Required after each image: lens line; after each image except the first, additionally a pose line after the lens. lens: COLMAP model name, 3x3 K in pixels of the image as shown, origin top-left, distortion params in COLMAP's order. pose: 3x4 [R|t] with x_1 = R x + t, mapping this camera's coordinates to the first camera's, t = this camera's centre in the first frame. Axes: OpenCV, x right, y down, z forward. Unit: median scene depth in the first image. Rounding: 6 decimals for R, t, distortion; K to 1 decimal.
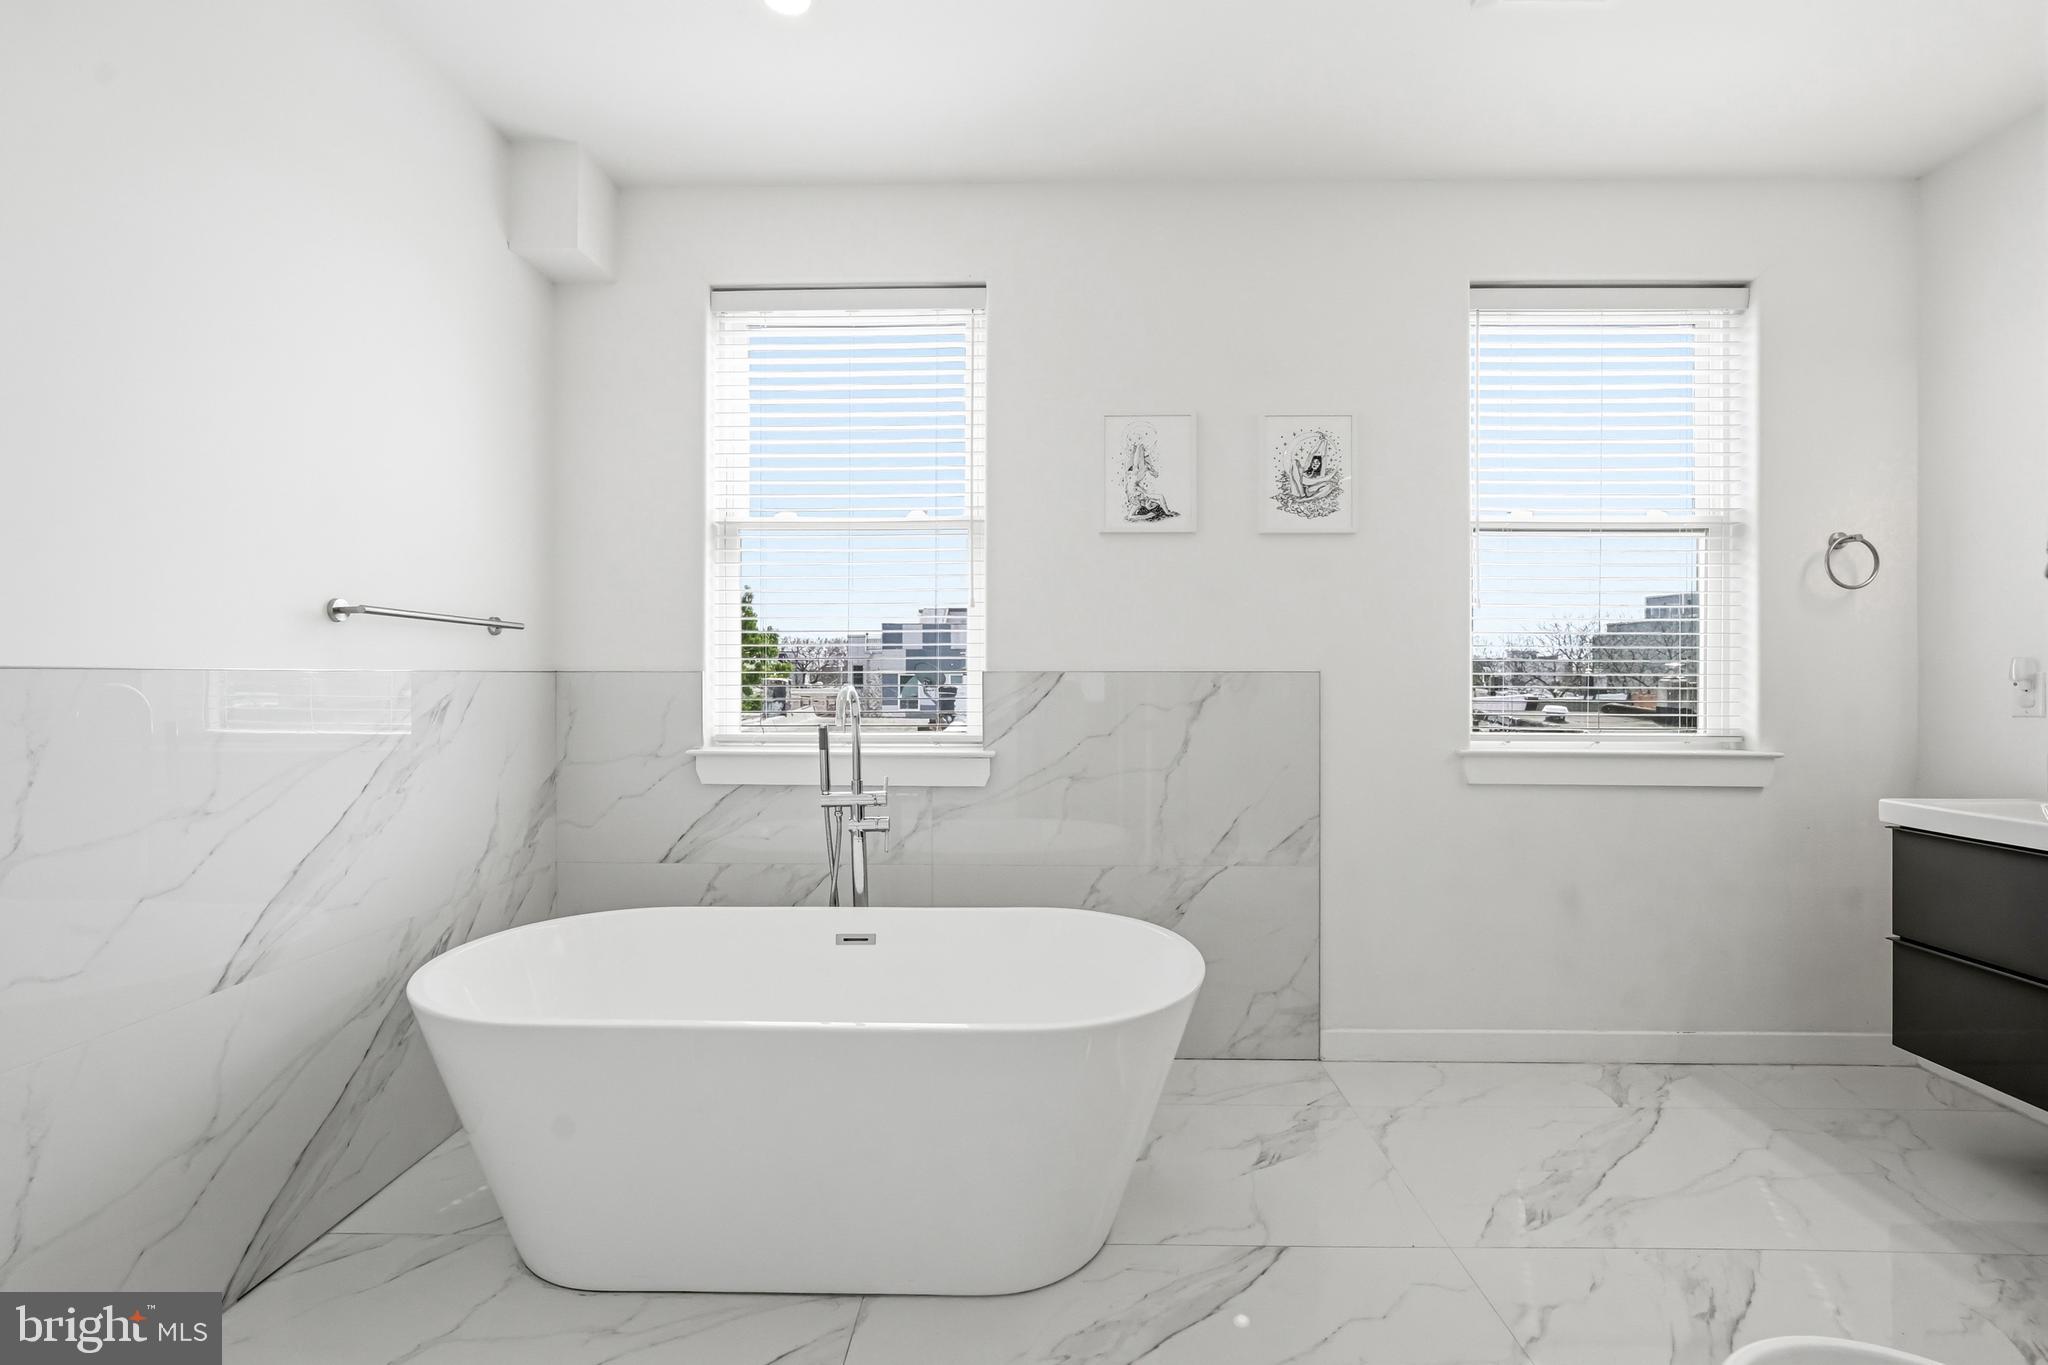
lens RADIAL K [[926.1, 0, 1029.6], [0, 926.1, 682.6], [0, 0, 1]] dist [-0.009351, 0.003855]
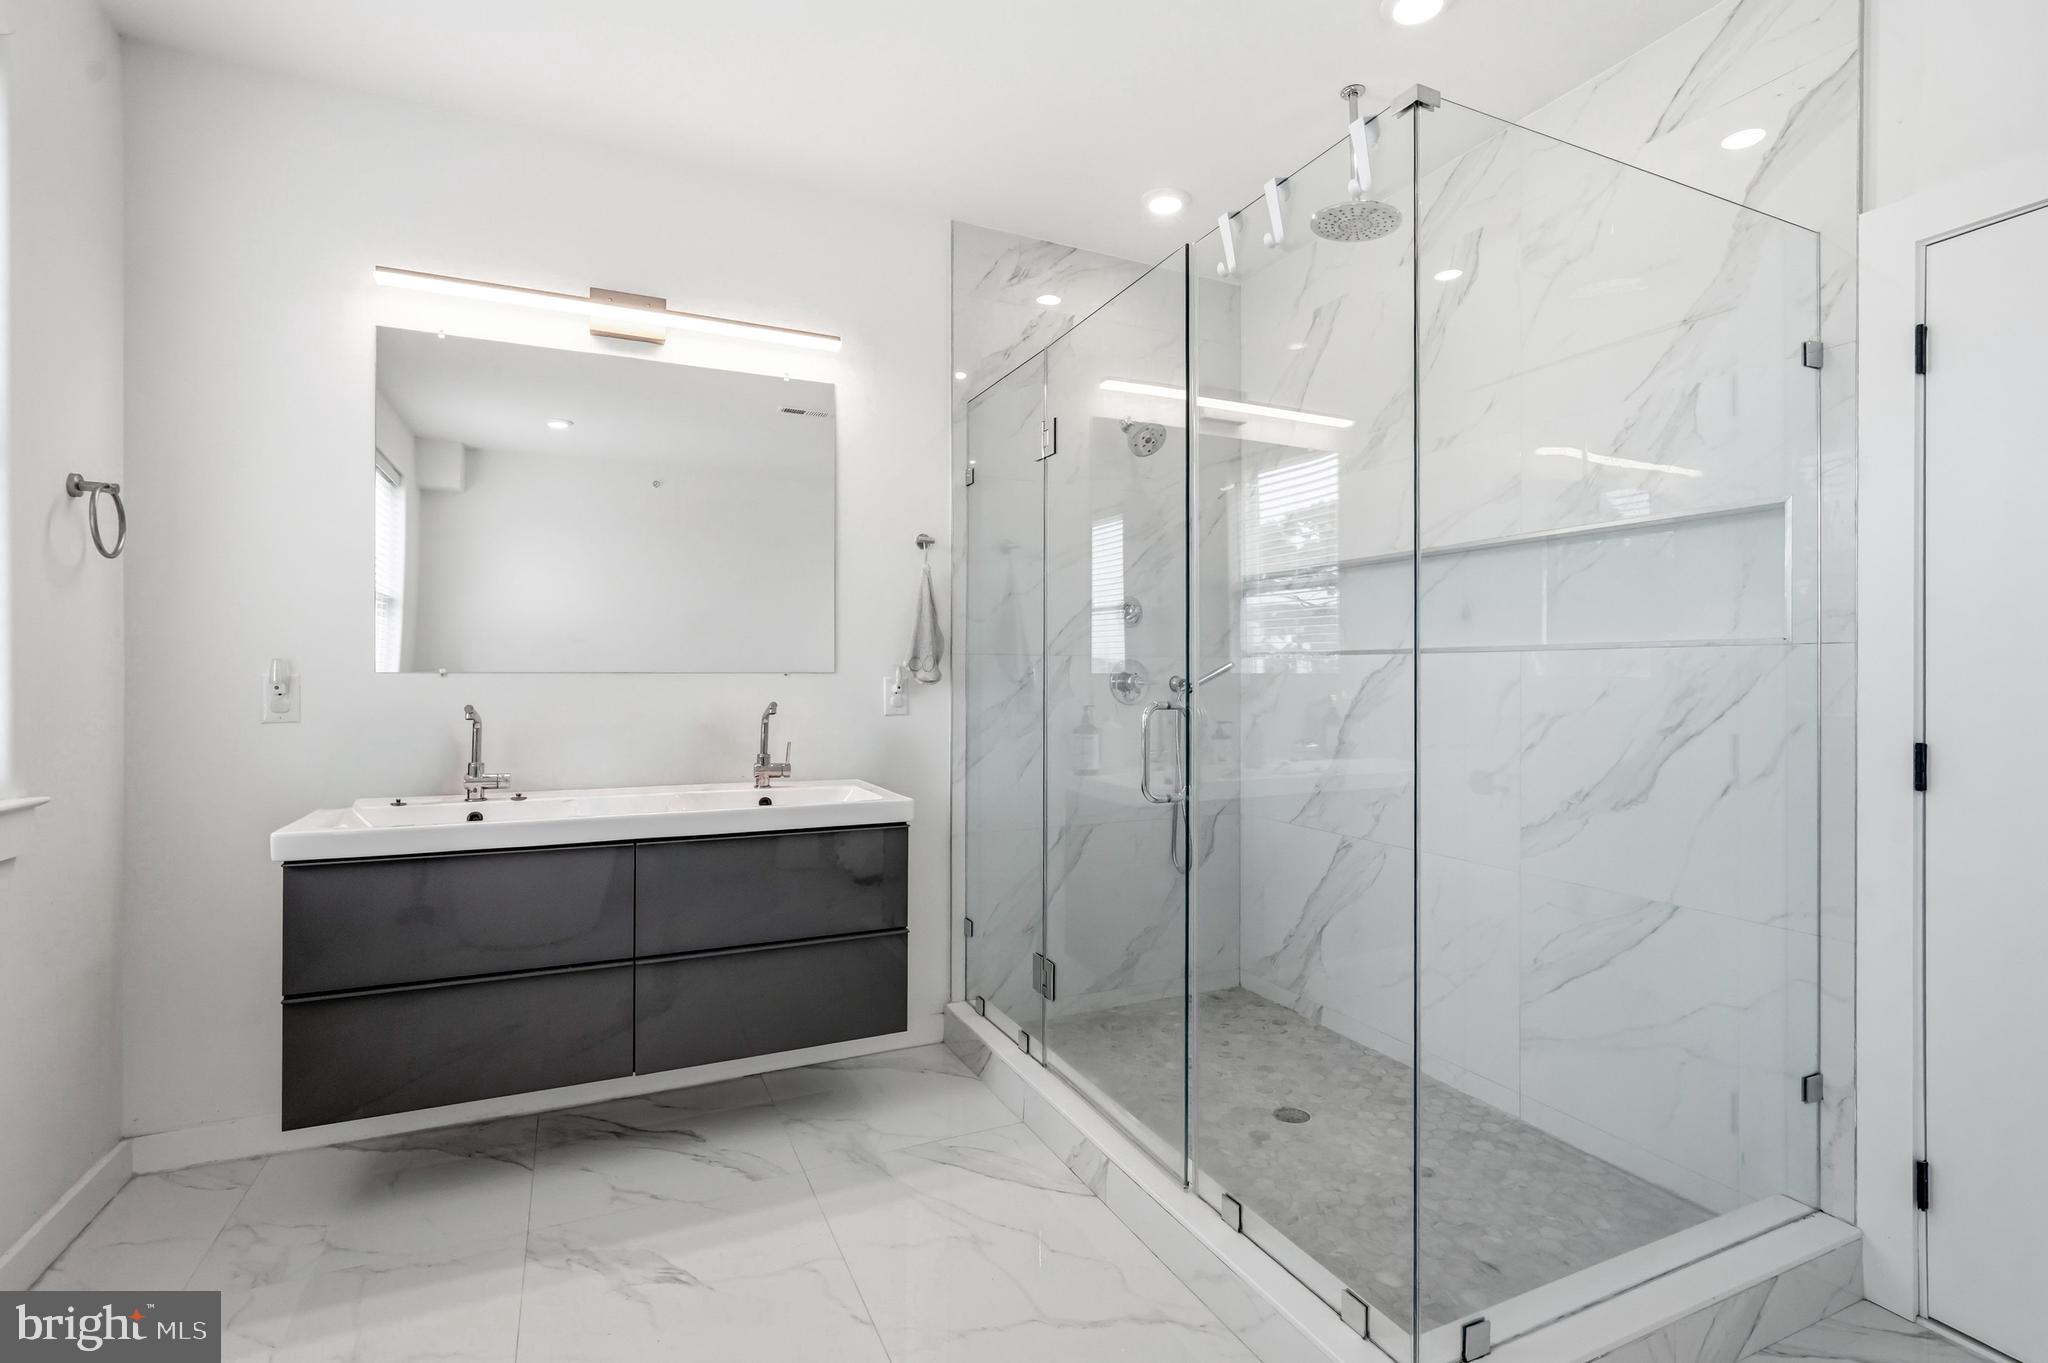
lens RADIAL K [[926.1, 0, 1037.0], [0, 926.1, 678.8], [0, 0, 1]] dist [-0.009351, 0.003855]
pose [[-0.465611, -0.005088, 0.884975, -0.079811], [-0.000245, 0.999984, 0.005620, -0.010716], [-0.884989, 0.002400, -0.465605, 0.677378]]
